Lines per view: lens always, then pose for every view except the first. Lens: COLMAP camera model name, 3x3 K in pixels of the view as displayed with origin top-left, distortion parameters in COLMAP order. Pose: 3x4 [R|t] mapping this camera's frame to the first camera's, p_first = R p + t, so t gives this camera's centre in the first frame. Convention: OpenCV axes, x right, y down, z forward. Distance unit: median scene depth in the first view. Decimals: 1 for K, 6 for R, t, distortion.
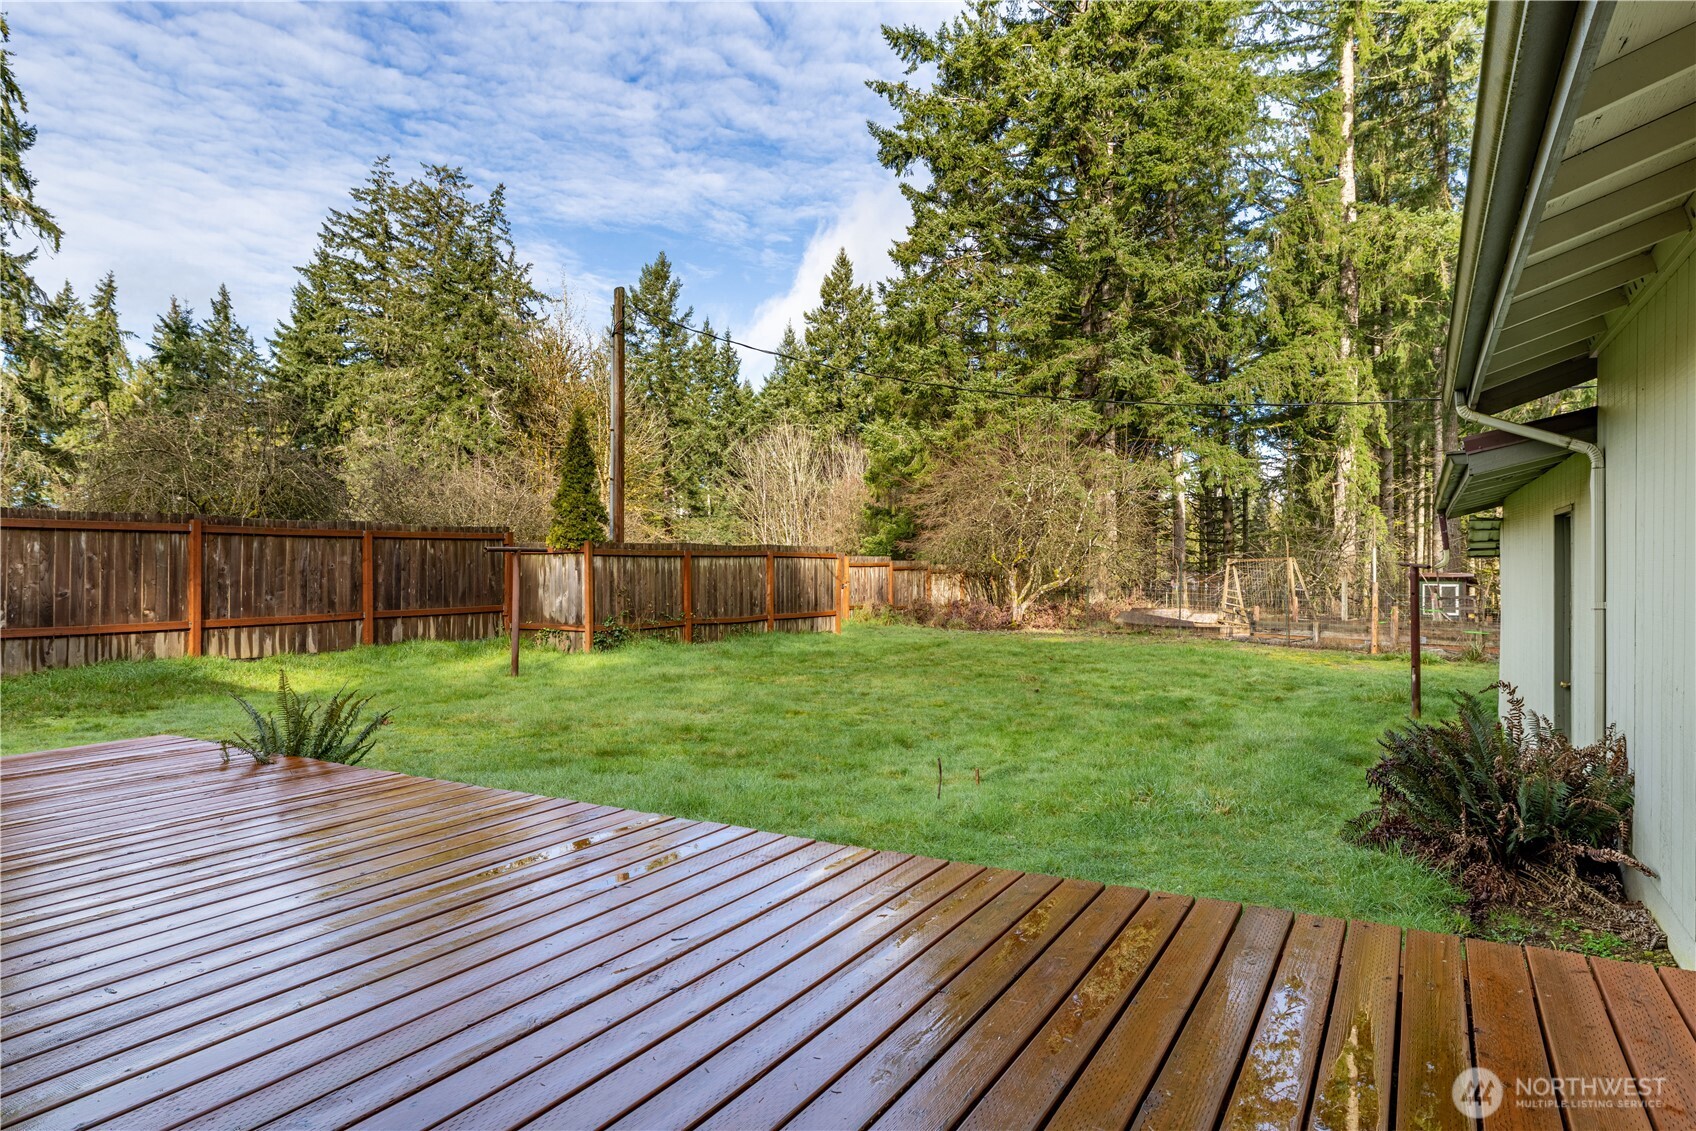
lens RADIAL K [[991.7, 0, 851.0], [0, 991.7, 567.1], [0, 0, 1]] dist [-0.003823, 0.000417]
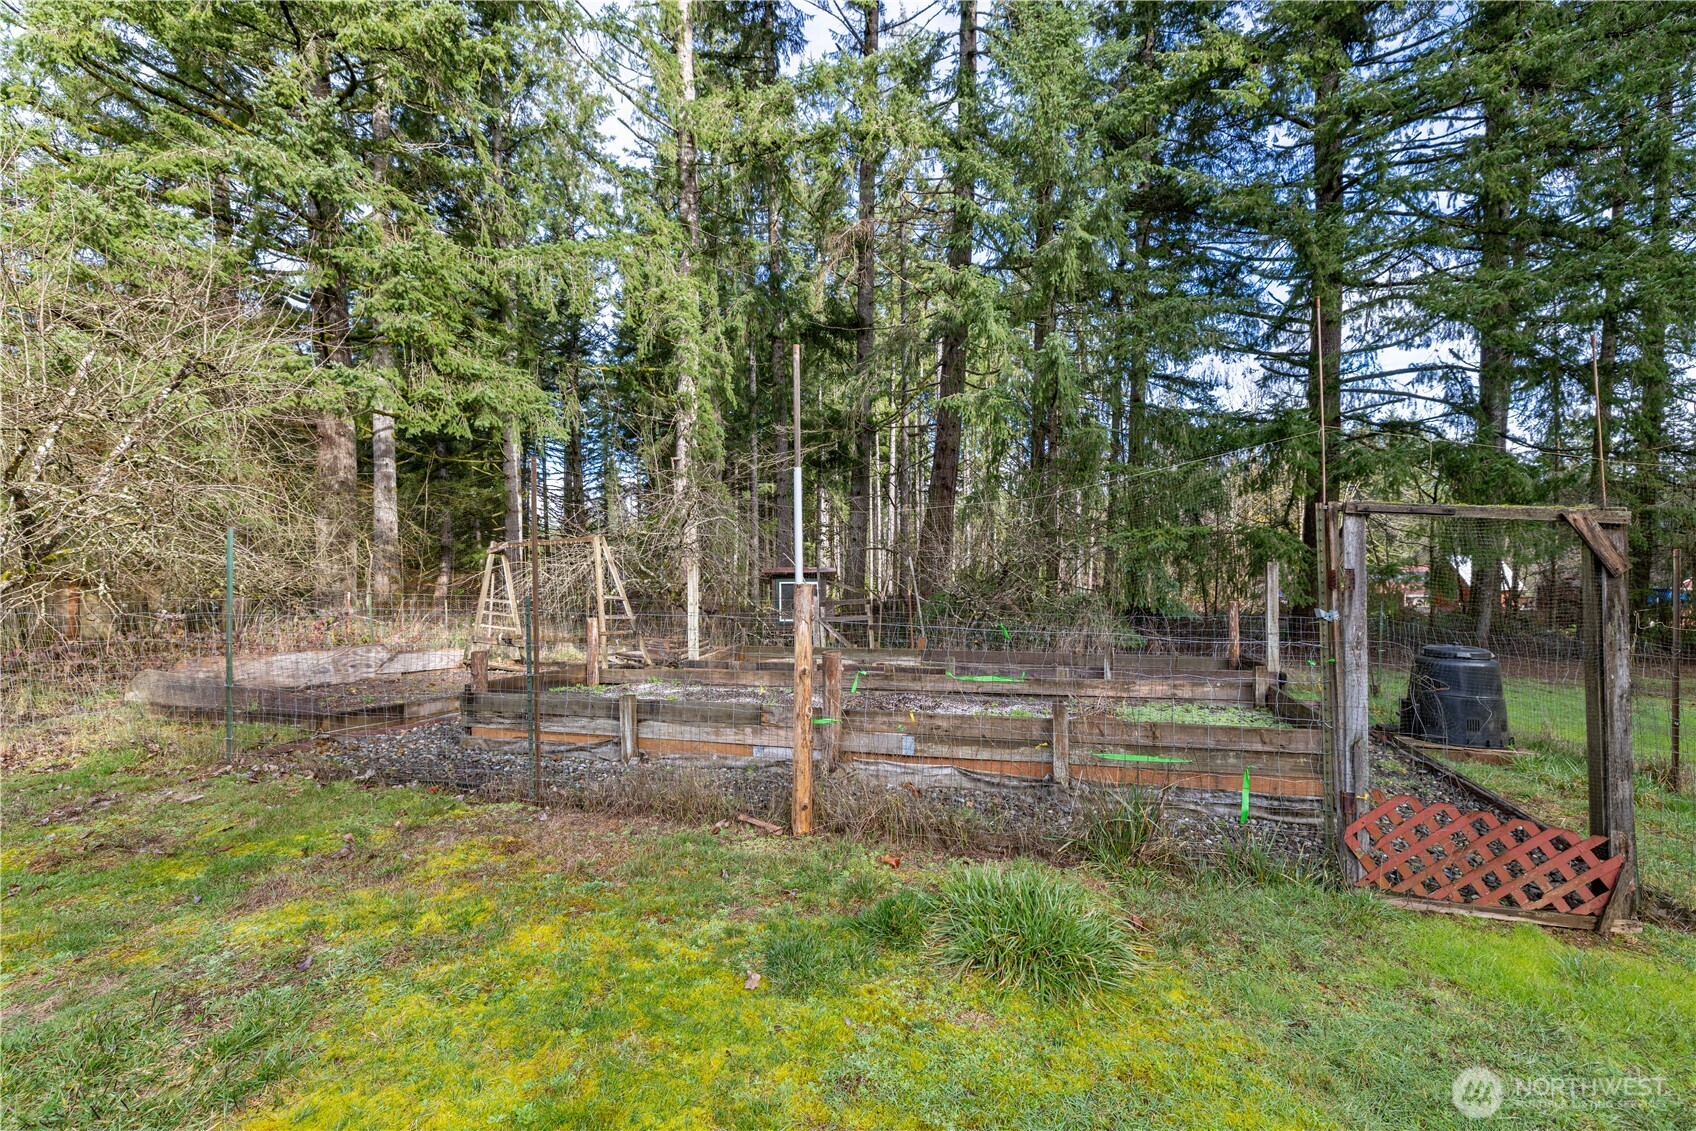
lens RADIAL K [[737.9, 0, 850.5], [0, 737.9, 564.1], [0, 0, 1]] dist [-0.003800, 0.002042]
pose [[0.769925, 0.004997, 0.638114, 0.257034], [0.002034, 0.999945, -0.010285, 0.007531], [-0.638131, 0.009217, 0.769873, 0.529254]]
